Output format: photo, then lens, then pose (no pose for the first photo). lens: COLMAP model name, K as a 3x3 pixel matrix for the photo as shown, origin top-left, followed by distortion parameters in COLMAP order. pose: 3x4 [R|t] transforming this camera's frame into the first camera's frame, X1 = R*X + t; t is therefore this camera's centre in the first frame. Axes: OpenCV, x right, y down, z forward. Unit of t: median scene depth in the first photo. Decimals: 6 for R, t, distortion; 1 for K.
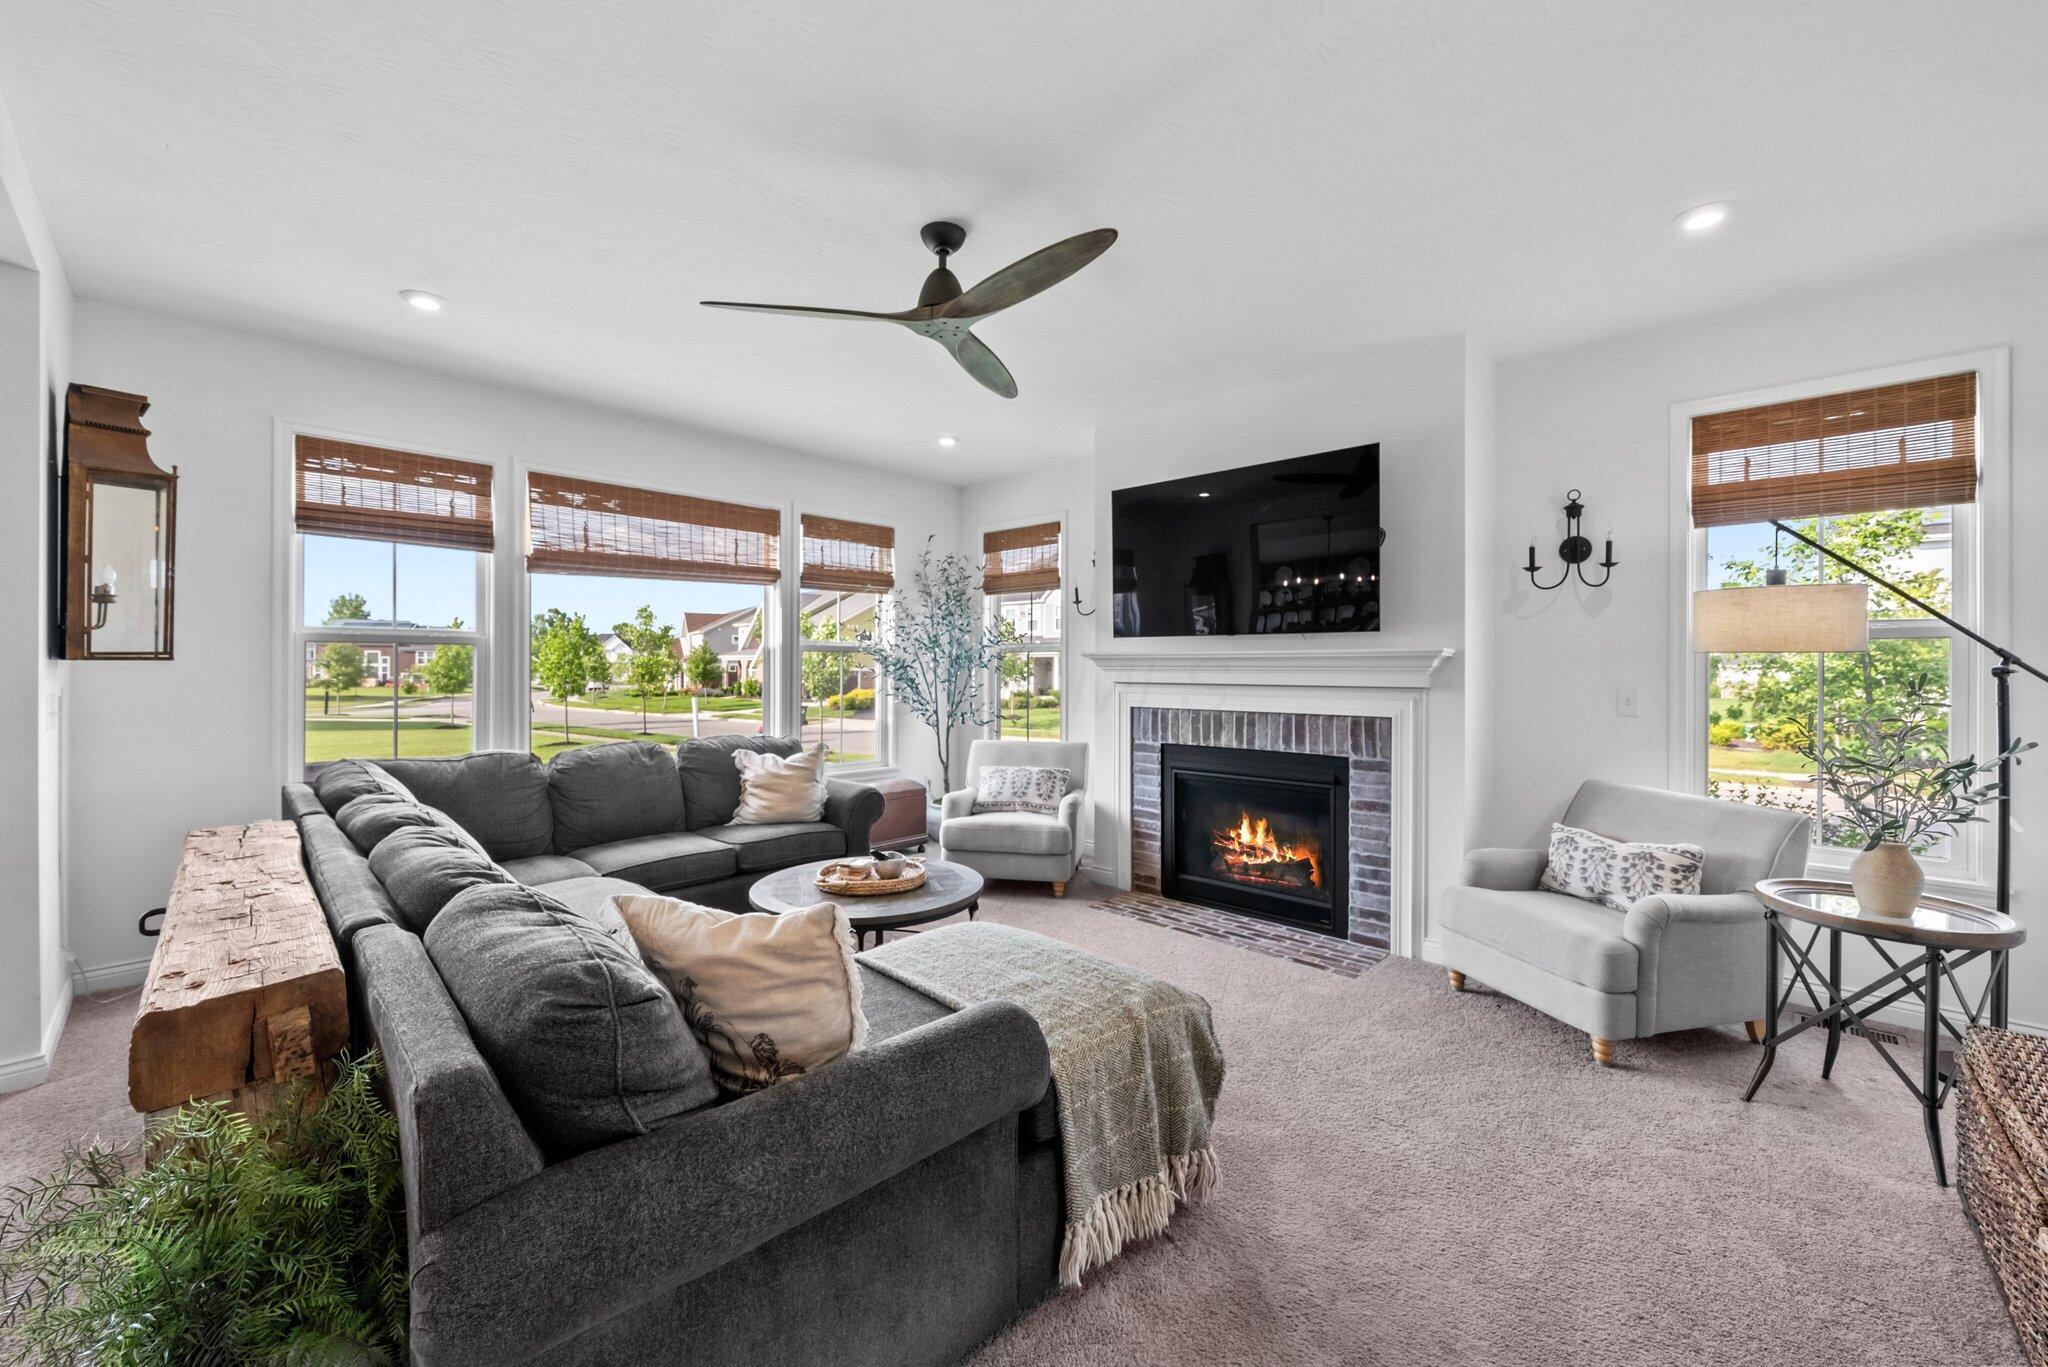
lens RADIAL K [[793.6, 0, 1020.5], [0, 793.6, 677.4], [0, 0, 1]] dist [-0.006034, -0.000158]
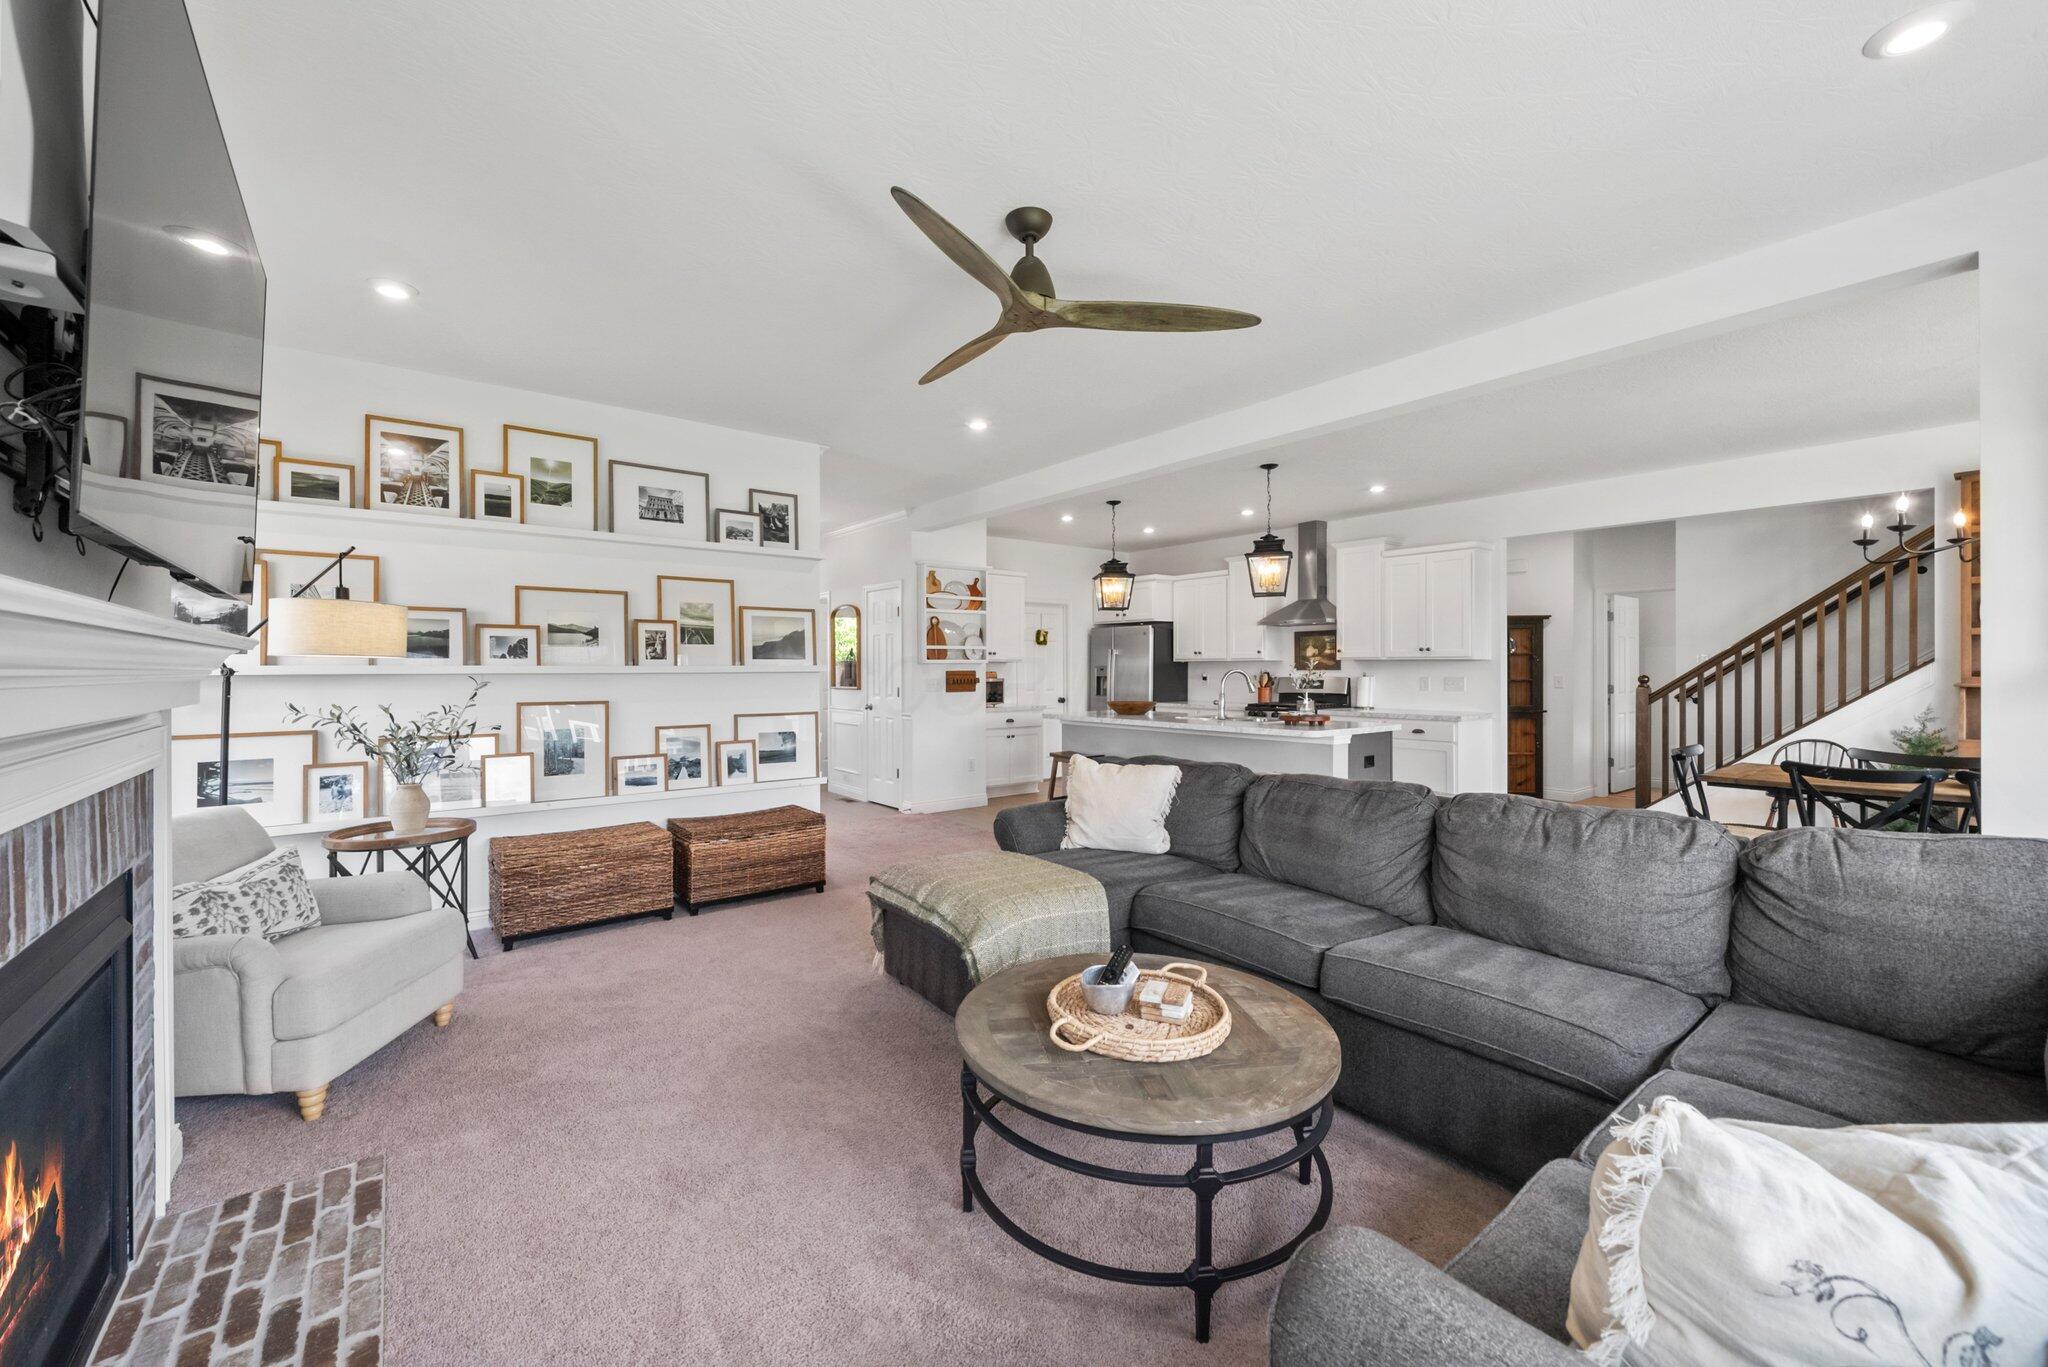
lens RADIAL K [[793.6, 0, 1027.4], [0, 793.6, 680.1], [0, 0, 1]] dist [-0.006034, -0.000158]
pose [[-0.993768, 0.001494, 0.111463, -0.160081], [0.002059, 0.999986, 0.004953, -0.008950], [-0.111454, 0.005152, -0.993756, 1.472690]]
